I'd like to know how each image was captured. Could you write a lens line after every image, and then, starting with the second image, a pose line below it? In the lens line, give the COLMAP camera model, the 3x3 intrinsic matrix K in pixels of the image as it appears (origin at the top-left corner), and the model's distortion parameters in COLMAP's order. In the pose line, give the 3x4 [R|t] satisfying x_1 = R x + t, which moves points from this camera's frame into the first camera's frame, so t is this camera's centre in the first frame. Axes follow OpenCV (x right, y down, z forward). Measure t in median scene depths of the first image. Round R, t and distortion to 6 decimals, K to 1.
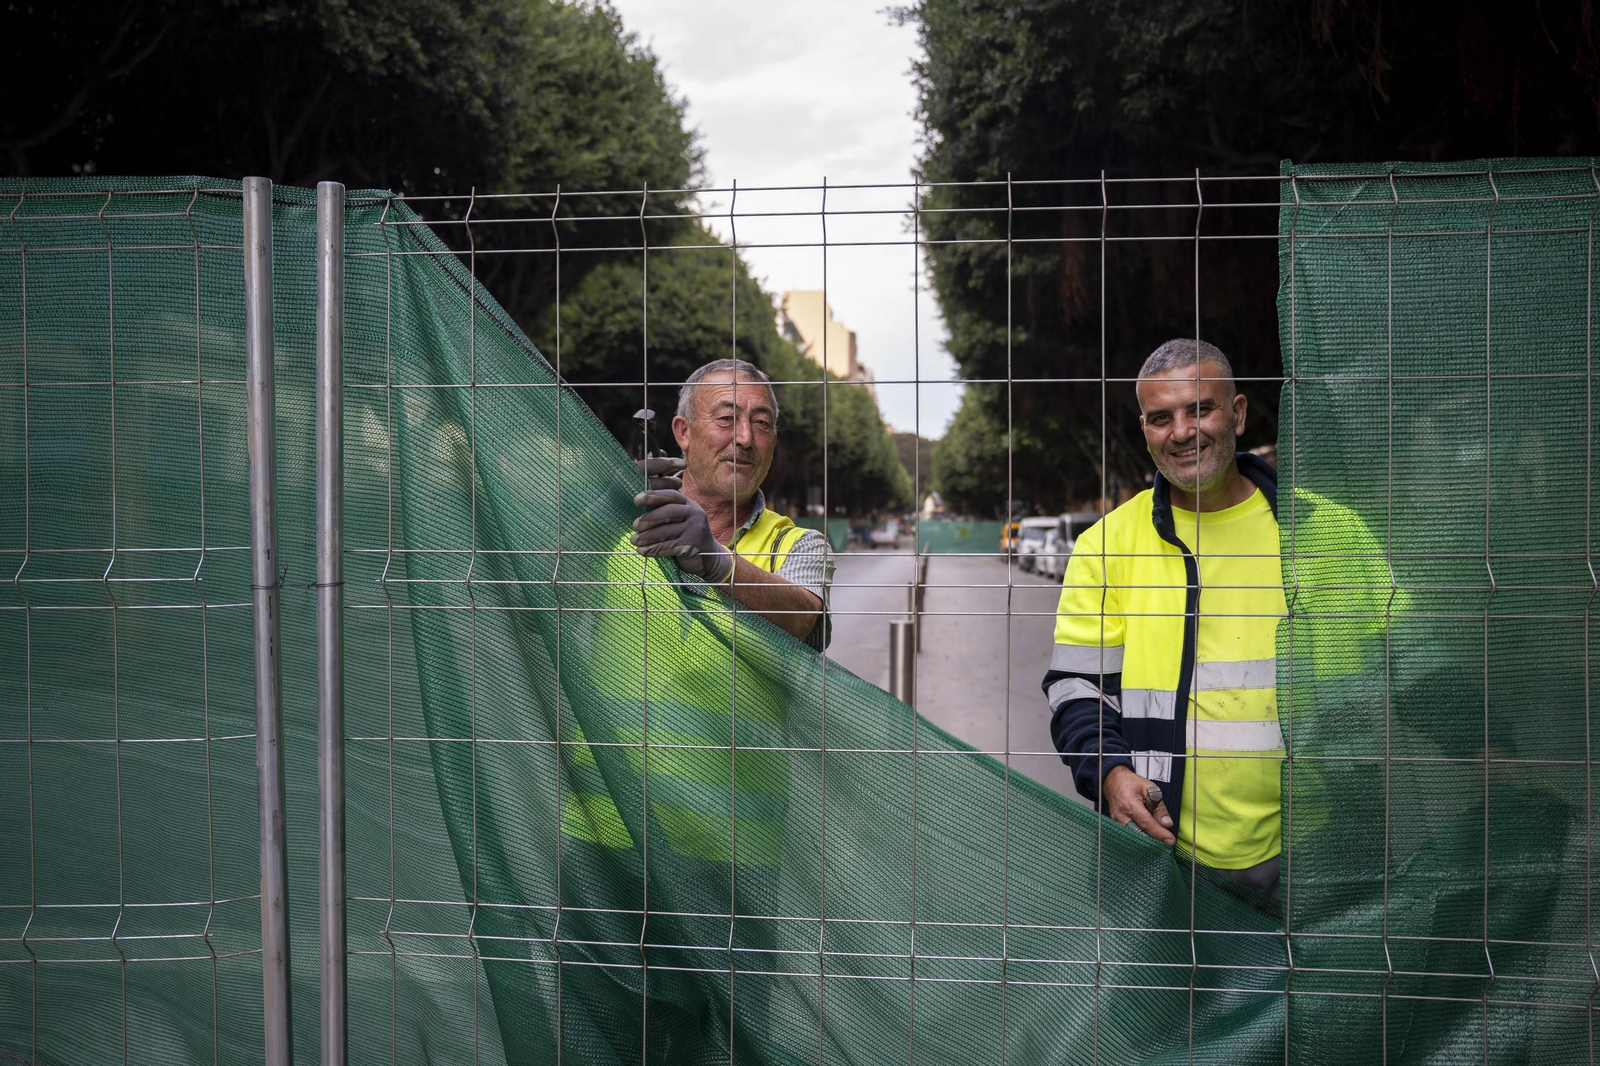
lens RADIAL K [[1273.9, 0, 800.0], [0, 1273.9, 533.0], [0, 0, 1]] dist [-0.078346, 0.105318]
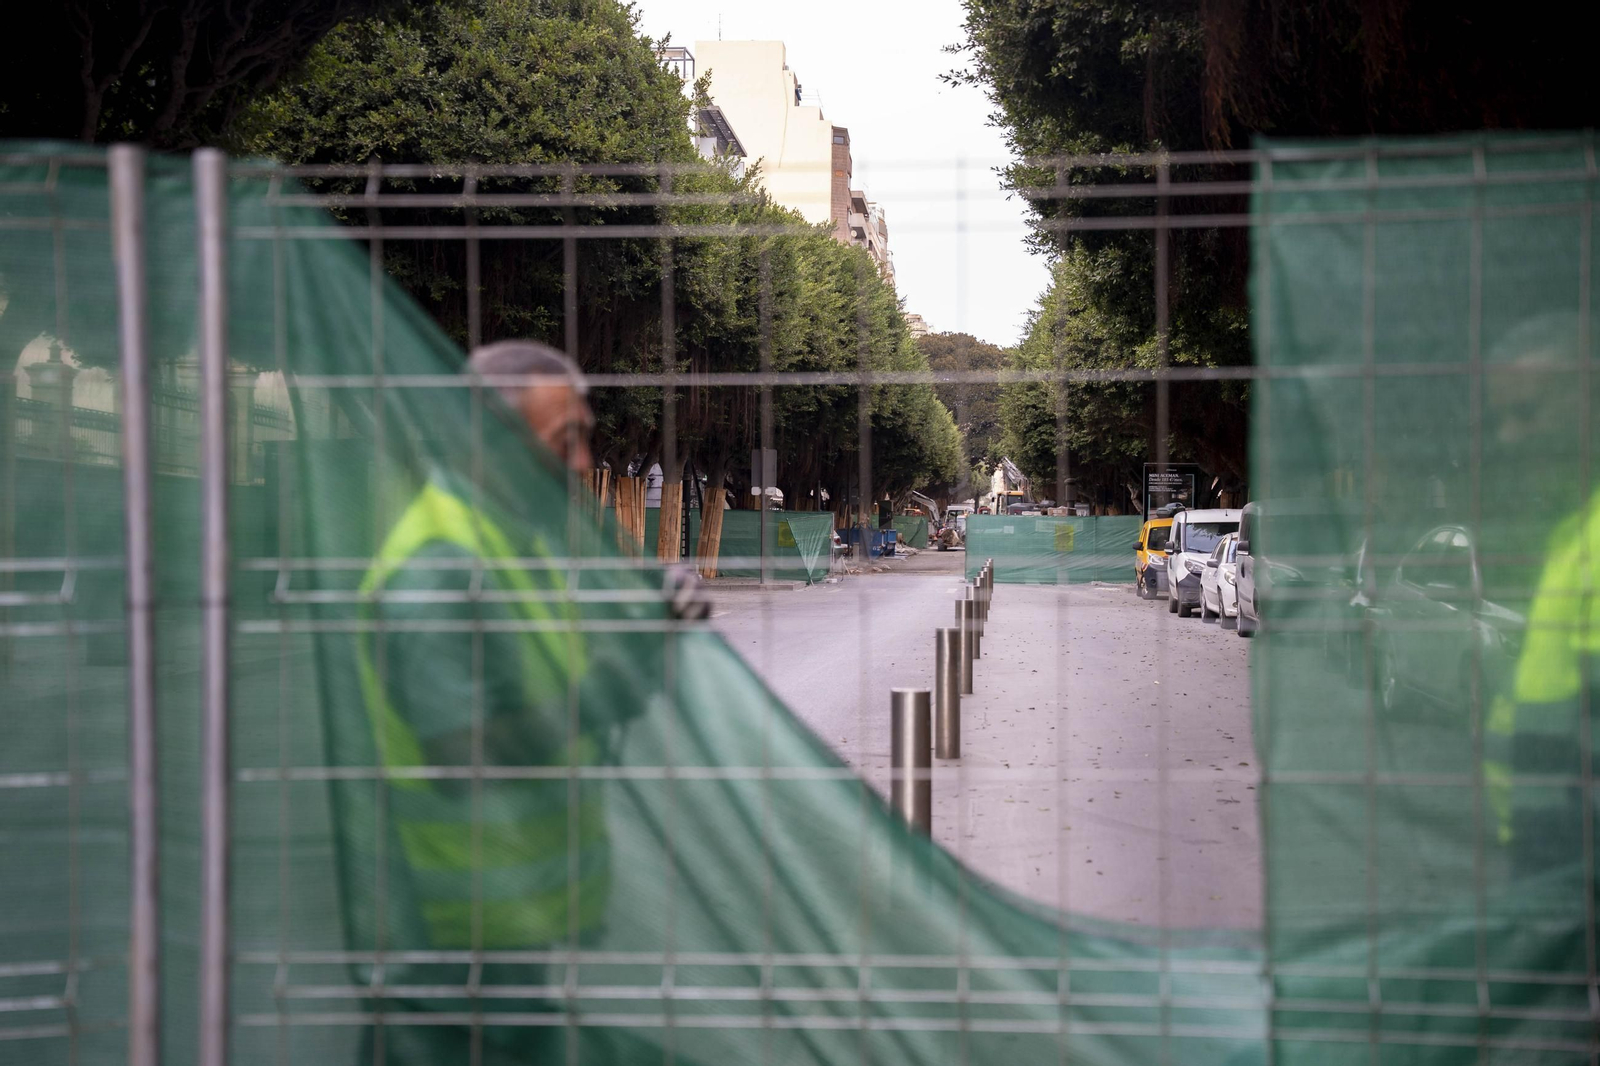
lens RADIAL K [[2601.4, 0, 800.0], [0, 2601.4, 533.0], [0, 0, 1]] dist [0.306711, 0.029875]
pose [[0.999673, -0.007093, 0.024585, -0.000494], [0.007164, 0.999970, -0.002823, -0.000059], [-0.024564, 0.002998, 0.999694, -0.102385]]
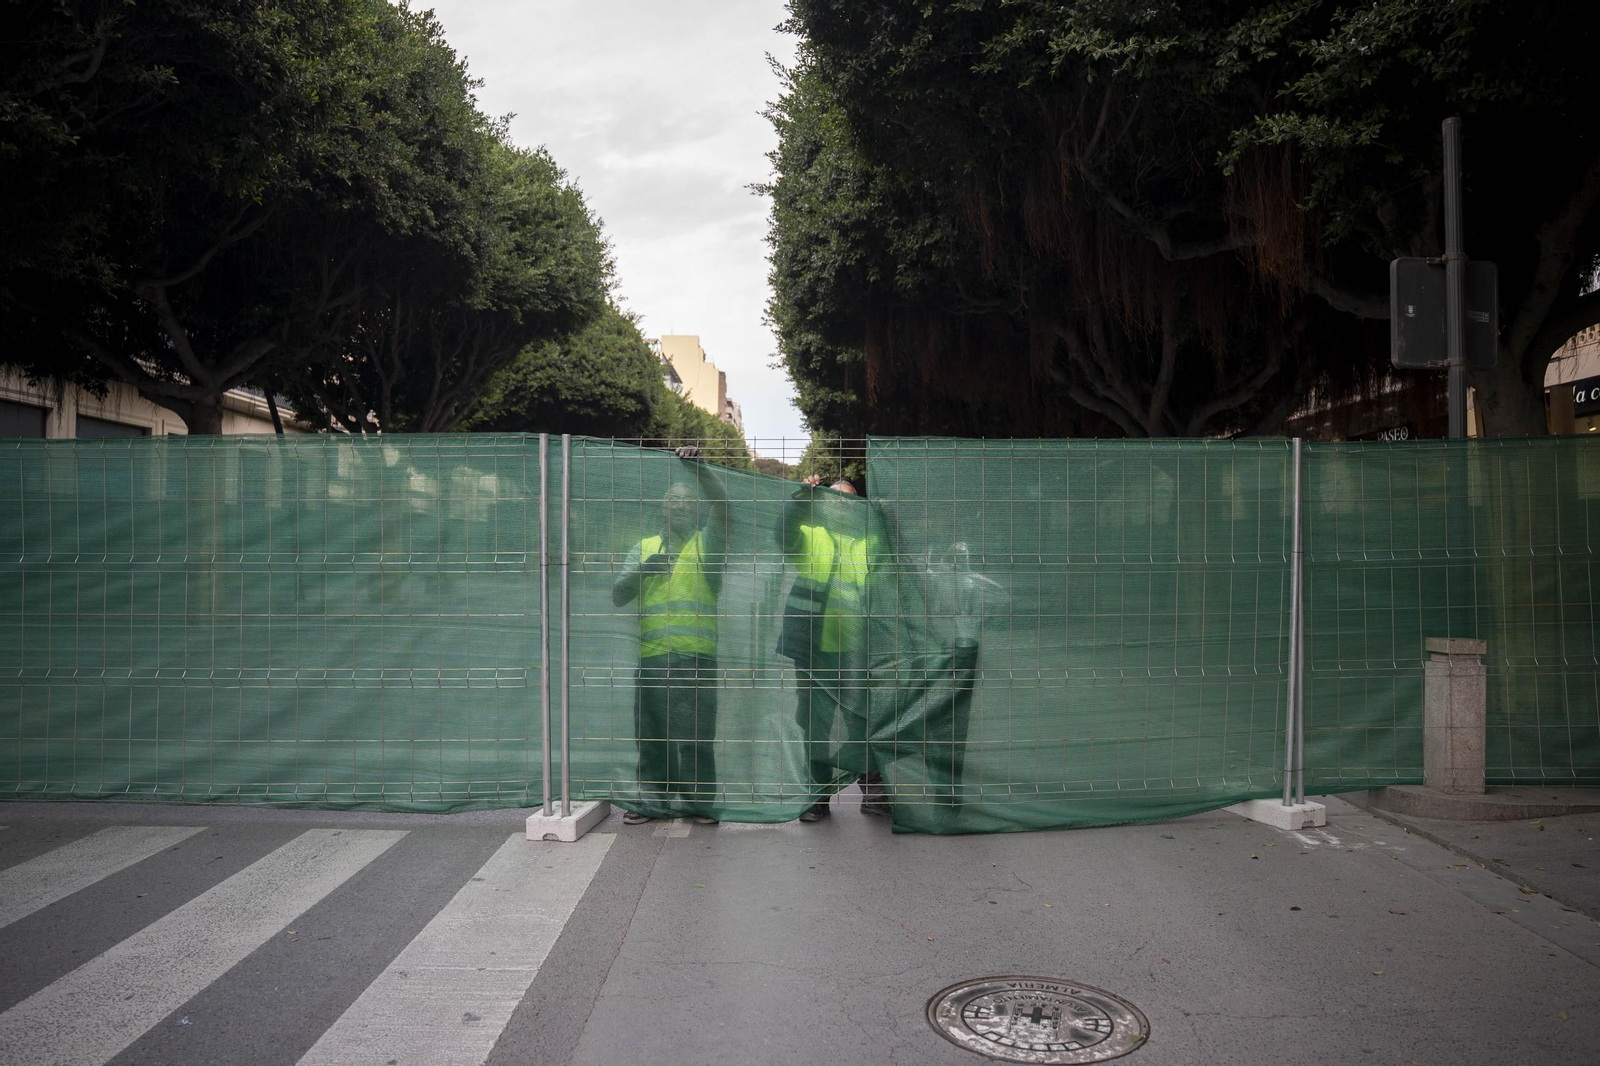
lens RADIAL K [[1122.2, 0, 800.9], [0, 1122.2, 518.4], [0, 0, 1]] dist [-0.132456, 0.109883]
pose [[0.993725, 0.002565, 0.111824, -0.012399], [0.000197, 0.999696, -0.024675, -0.000477], [-0.111853, 0.024542, 0.993422, -0.204173]]
